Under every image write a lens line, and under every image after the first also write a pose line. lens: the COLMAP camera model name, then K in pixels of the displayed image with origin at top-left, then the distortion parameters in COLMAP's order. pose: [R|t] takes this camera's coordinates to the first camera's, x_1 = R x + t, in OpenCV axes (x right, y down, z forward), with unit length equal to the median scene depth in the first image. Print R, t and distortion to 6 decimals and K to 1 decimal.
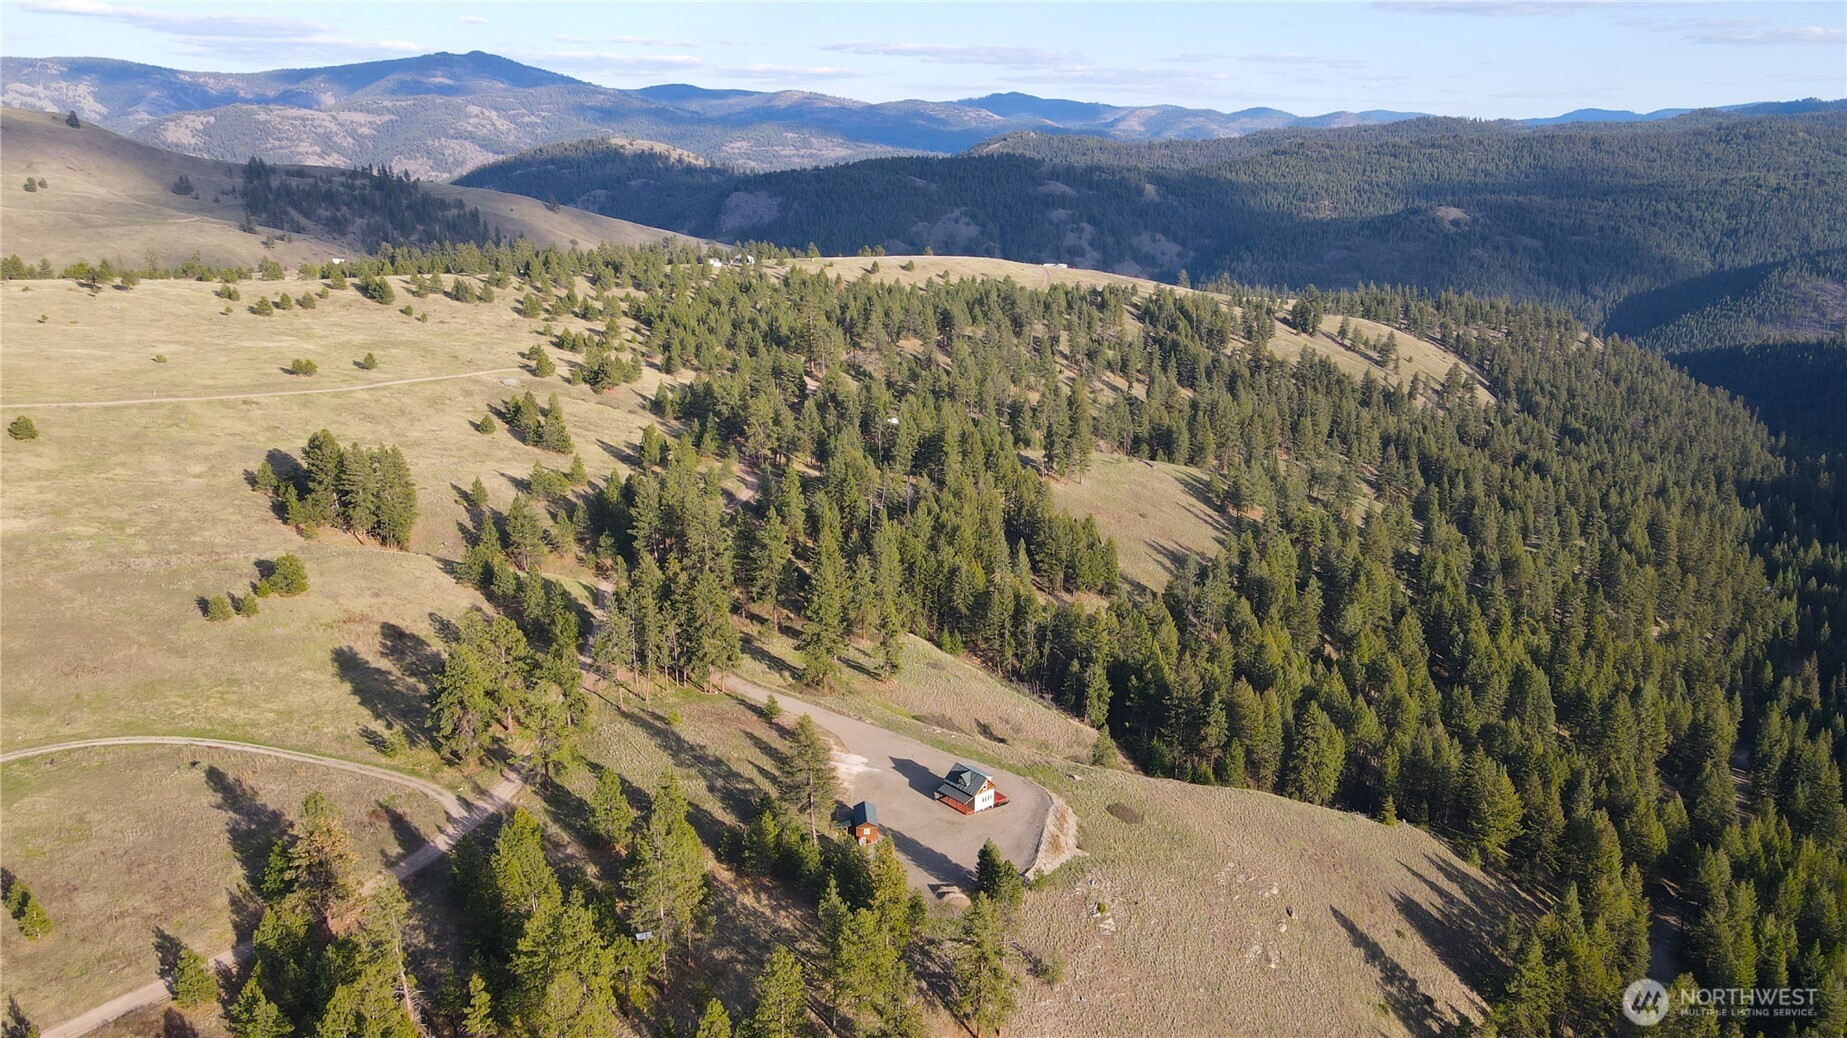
lens RADIAL K [[1365.1, 0, 919.4], [0, 1365.1, 512.9], [0, 0, 1]] dist [0.000668, 0.031402]
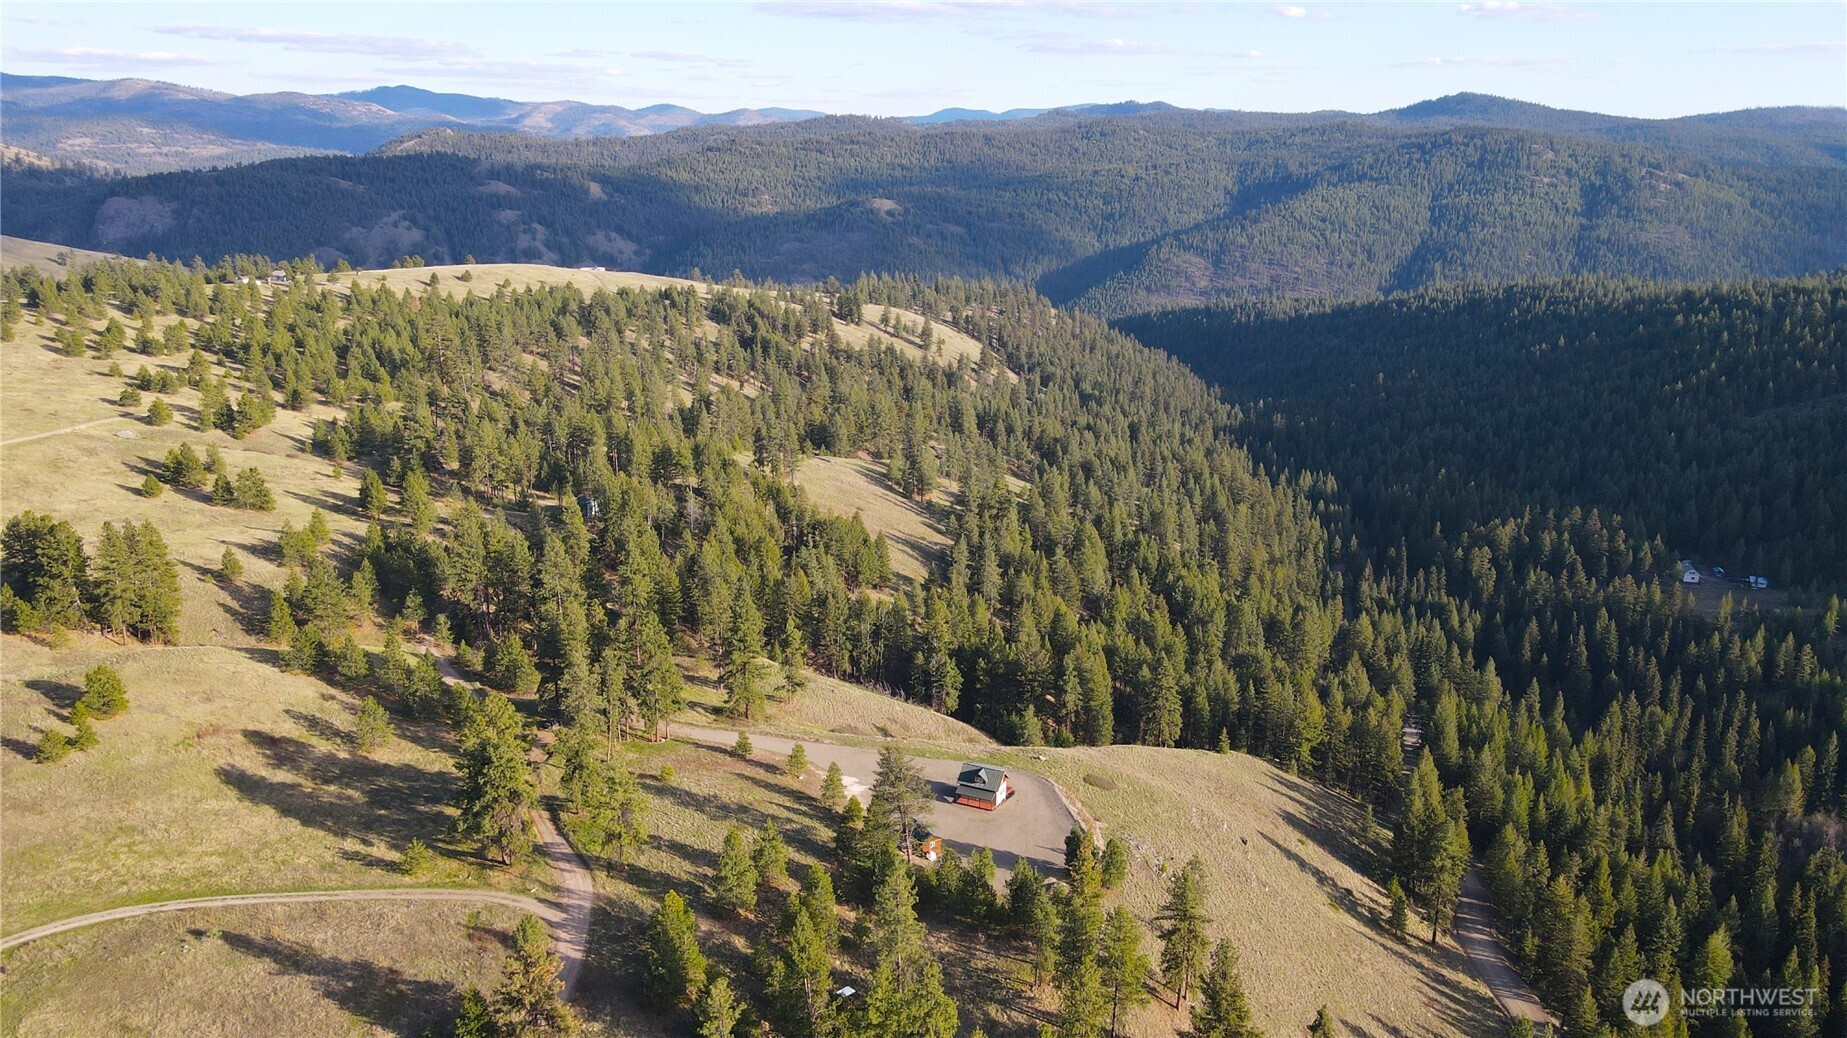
lens RADIAL K [[1356.4, 0, 923.5], [0, 1356.4, 519.0], [0, 0, 1]] dist [0.005037, 0.043453]
pose [[0.915937, -0.113947, 0.384805, -0.050826], [0.110926, 0.993372, 0.030118, -0.004335], [-0.385687, 0.015099, 0.922506, 0.010642]]
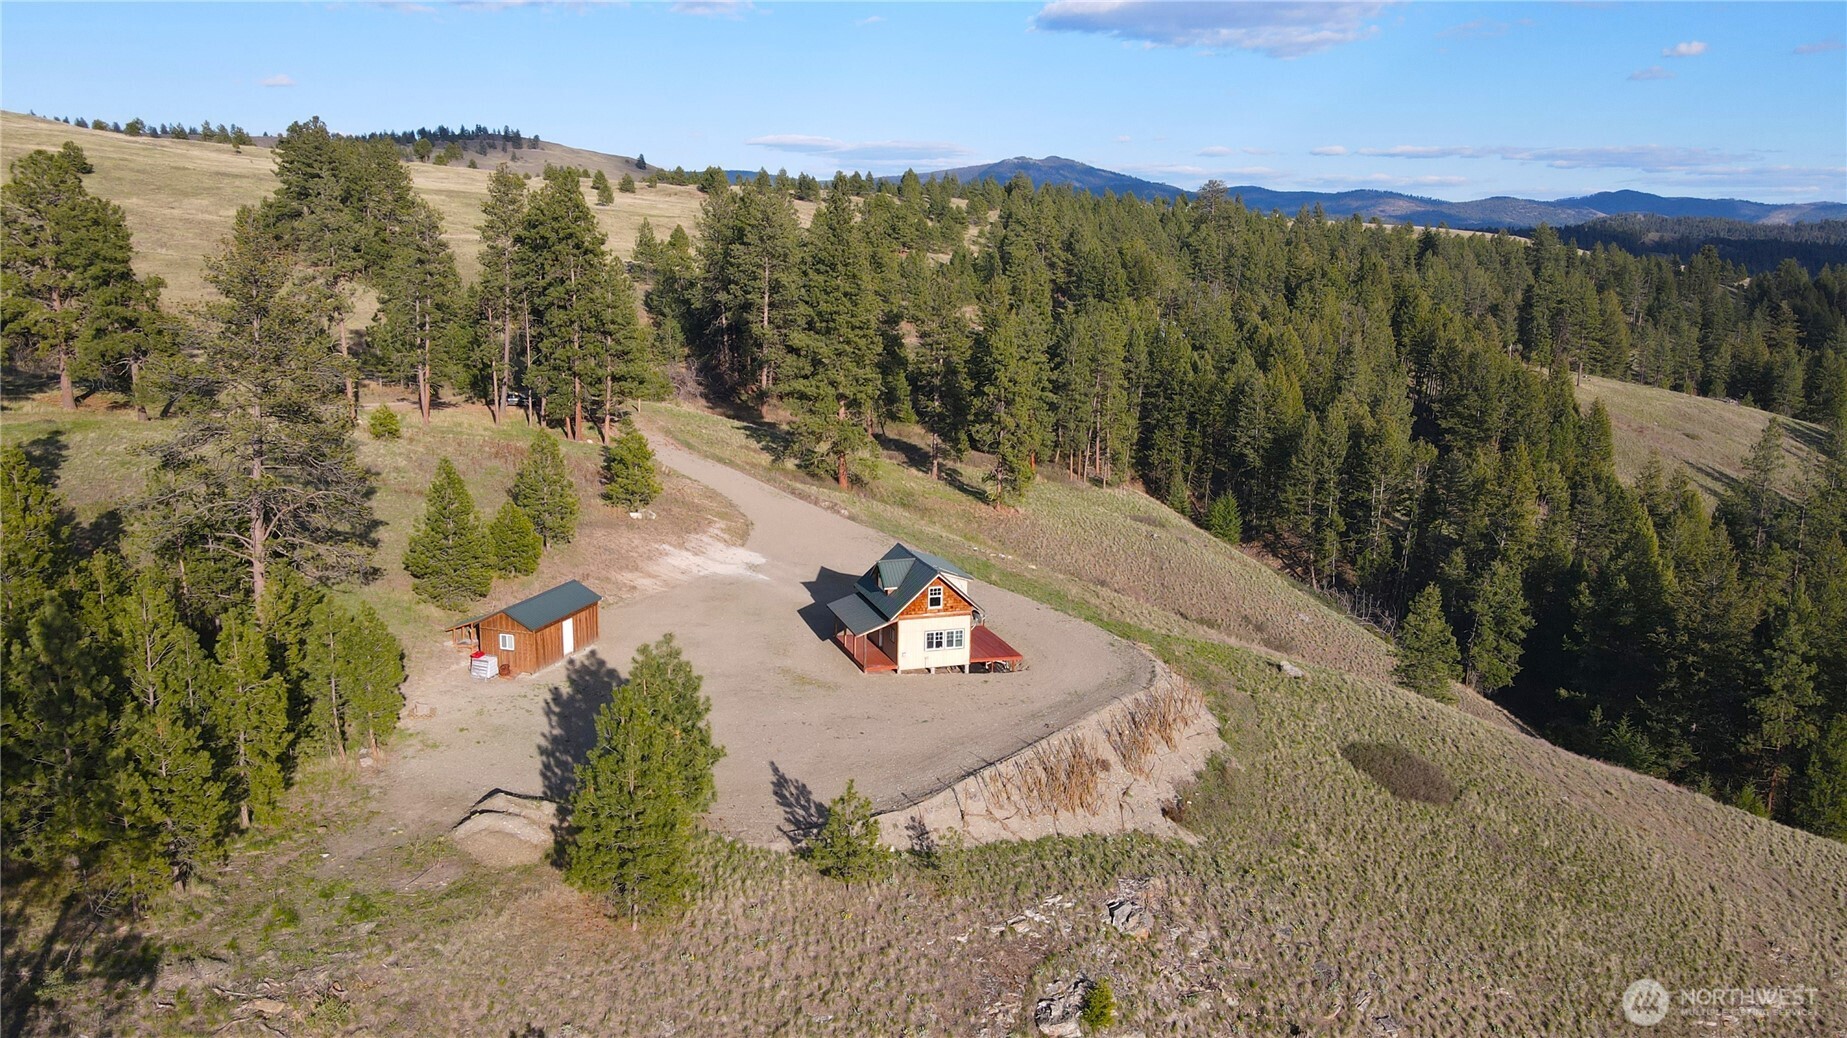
lens RADIAL K [[1365.1, 0, 919.4], [0, 1365.1, 512.9], [0, 0, 1]] dist [0.000668, 0.031402]
pose [[0.920622, 0.077453, -0.382695, 0.023493], [-0.106941, 0.992667, -0.056356, 0.027113], [0.375524, 0.092808, 0.922154, 0.093352]]
